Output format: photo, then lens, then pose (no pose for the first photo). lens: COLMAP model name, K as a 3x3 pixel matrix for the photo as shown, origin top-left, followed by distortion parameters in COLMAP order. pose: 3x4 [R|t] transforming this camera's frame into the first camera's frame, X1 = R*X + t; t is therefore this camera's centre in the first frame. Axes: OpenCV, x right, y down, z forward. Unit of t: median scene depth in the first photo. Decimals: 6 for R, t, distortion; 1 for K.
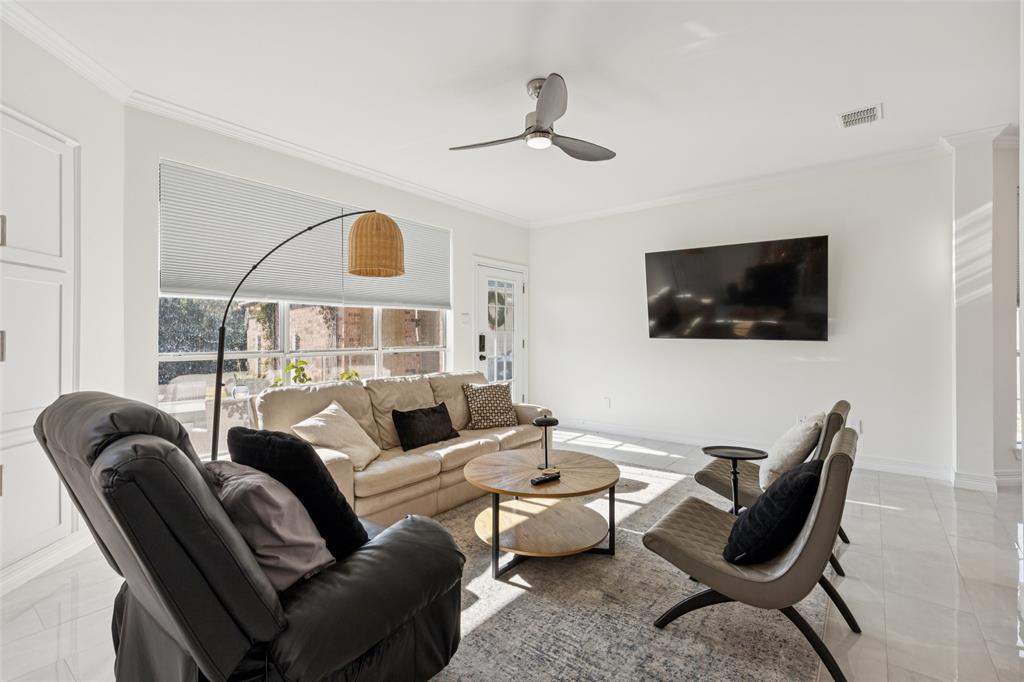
lens RADIAL K [[467.2, 0, 516.1], [0, 467.2, 335.1], [0, 0, 1]] dist [0.003595, 0.000005]
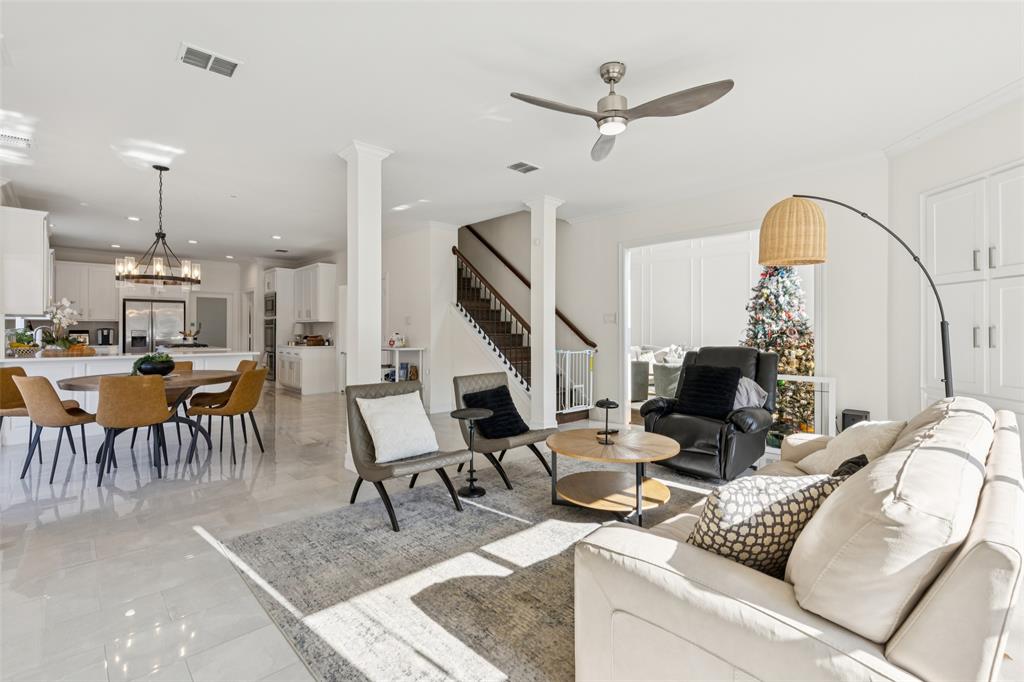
lens RADIAL K [[467.2, 0, 516.1], [0, 467.2, 335.1], [0, 0, 1]] dist [0.003595, 0.000005]
pose [[-0.986841, -0.002081, 0.161681, 0.079070], [-0.001538, 0.999993, 0.003486, 0.002222], [-0.161687, 0.003191, -0.986837, 1.749747]]
